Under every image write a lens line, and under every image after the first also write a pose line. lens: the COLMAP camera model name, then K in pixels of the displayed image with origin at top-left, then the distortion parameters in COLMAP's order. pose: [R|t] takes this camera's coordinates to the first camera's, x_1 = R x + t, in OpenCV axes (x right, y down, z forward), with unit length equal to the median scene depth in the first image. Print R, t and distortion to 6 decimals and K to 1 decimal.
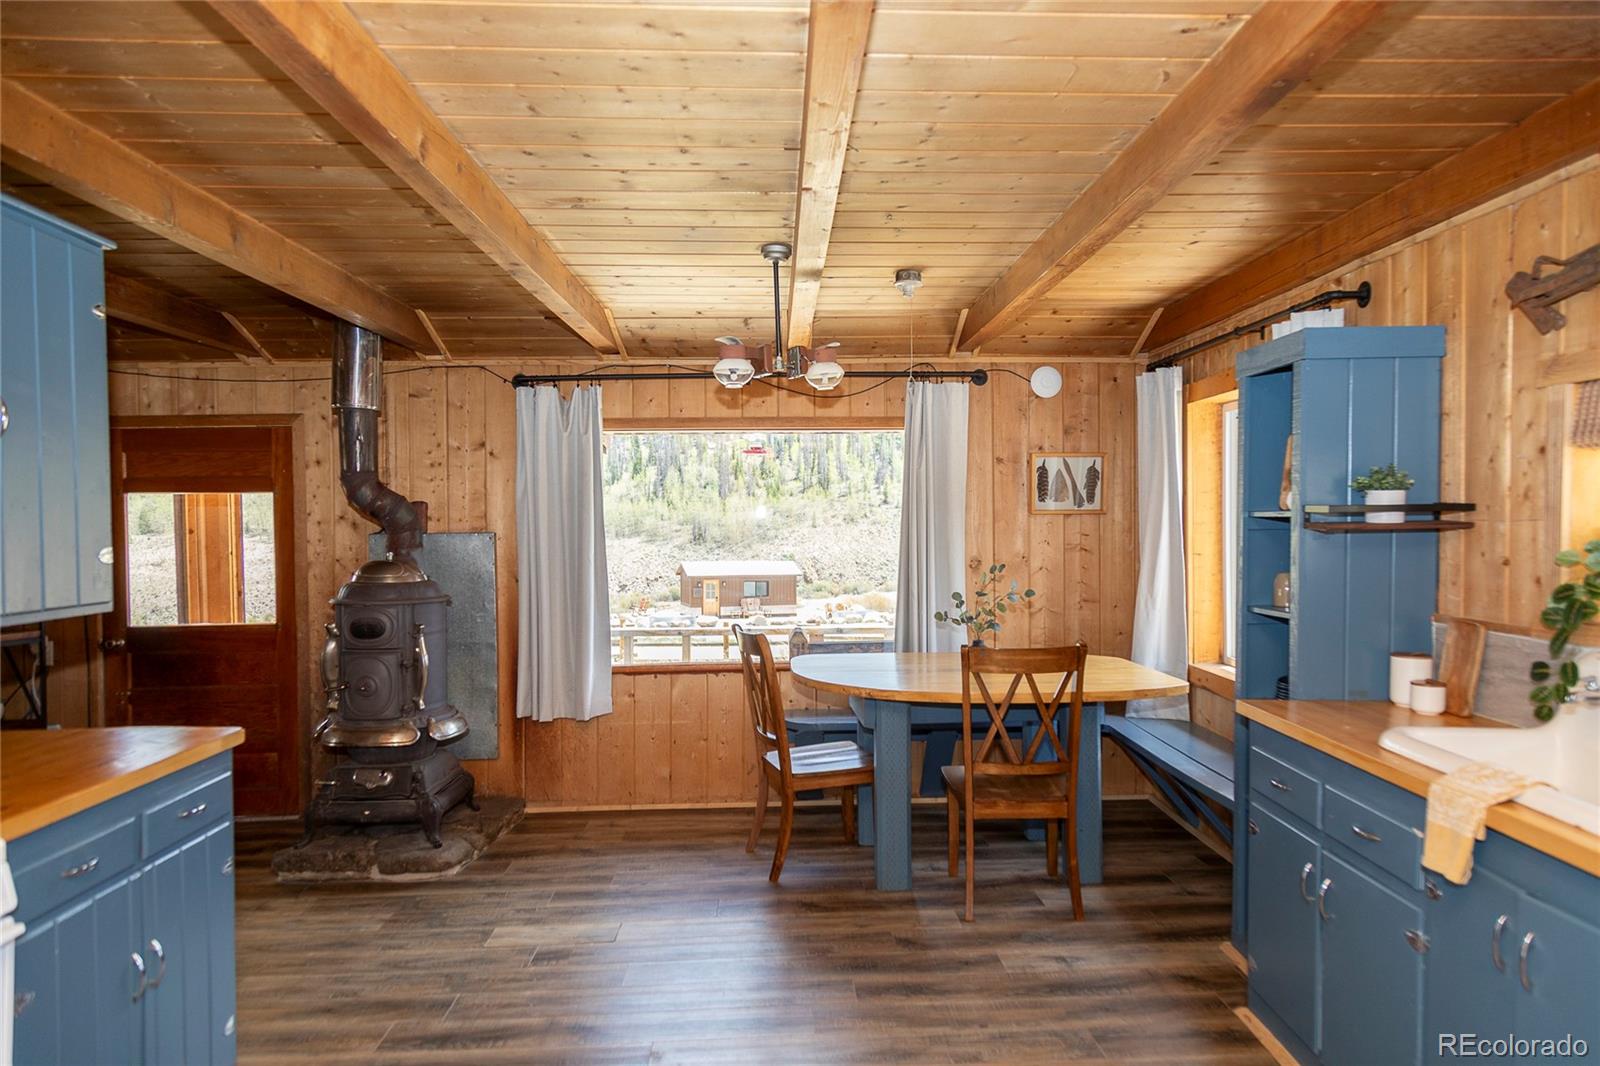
lens RADIAL K [[1049.4, 0, 817.0], [0, 1049.4, 543.8], [0, 0, 1]] dist [0.014128, -0.002414]
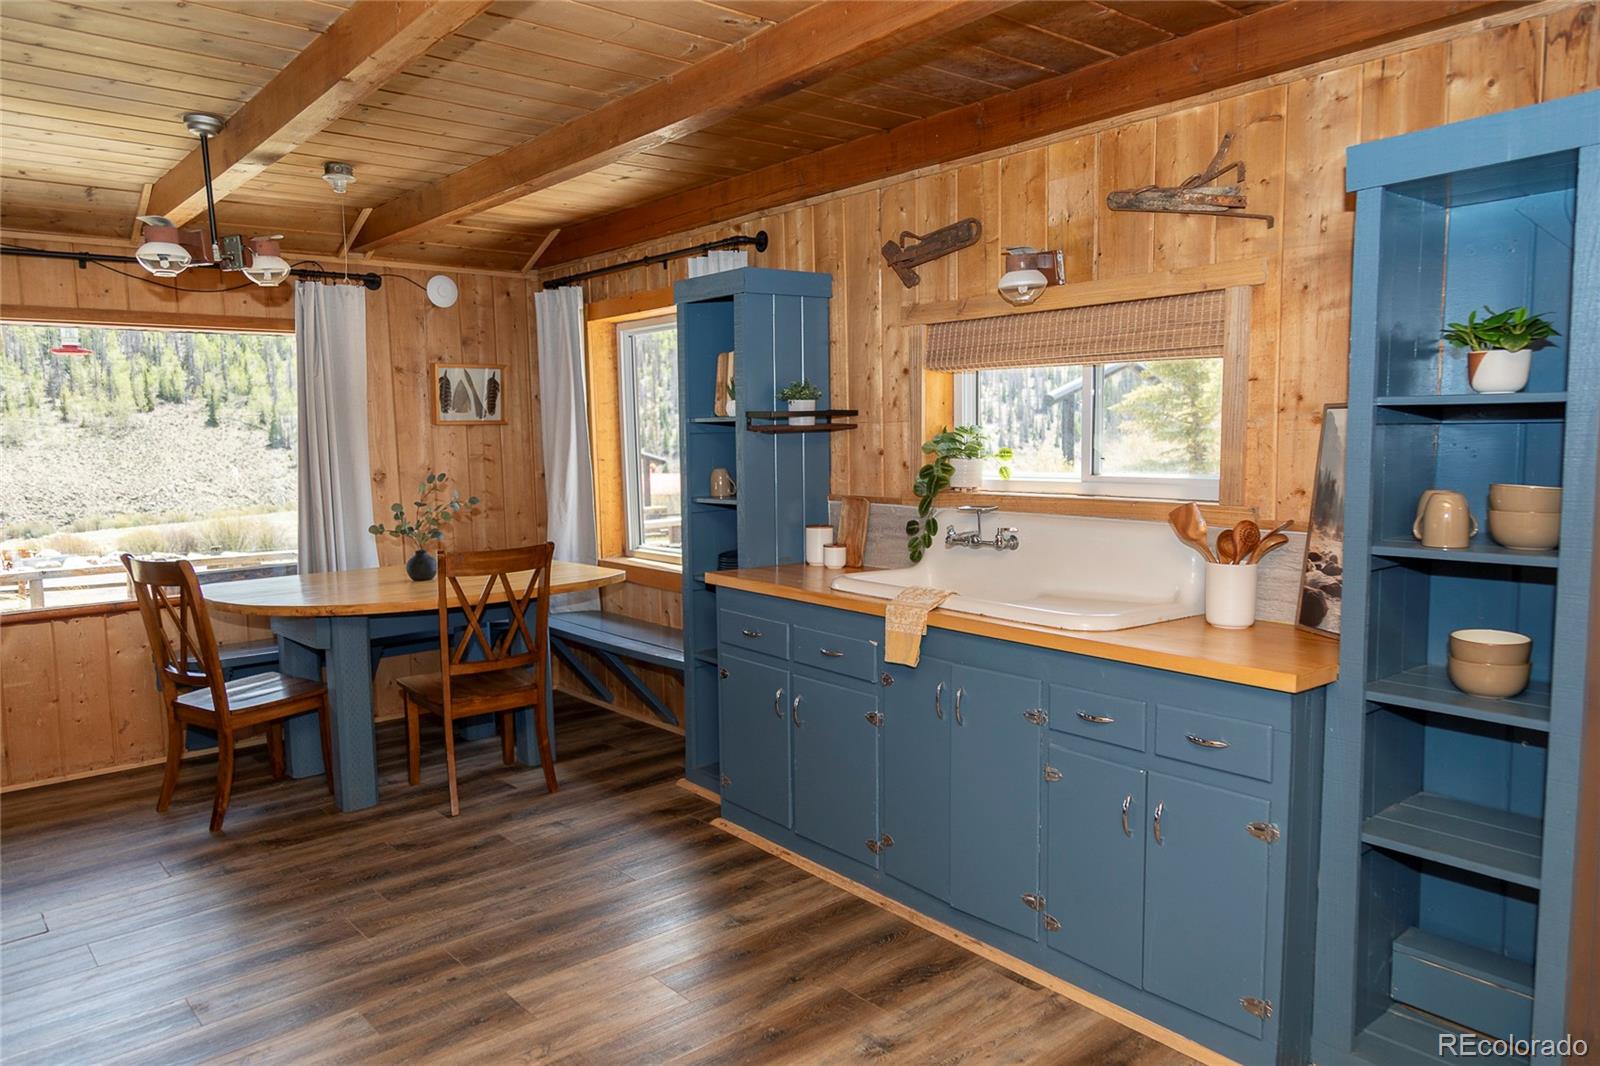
lens RADIAL K [[1086.5, 0, 806.8], [0, 1086.5, 538.3], [0, 0, 1]] dist [0.012242, 0.004897]
pose [[0.790072, -0.069435, 0.609069, -0.198981], [0.027318, 0.996565, 0.078174, 0.010104], [-0.612405, -0.045124, 0.789255, -0.045199]]
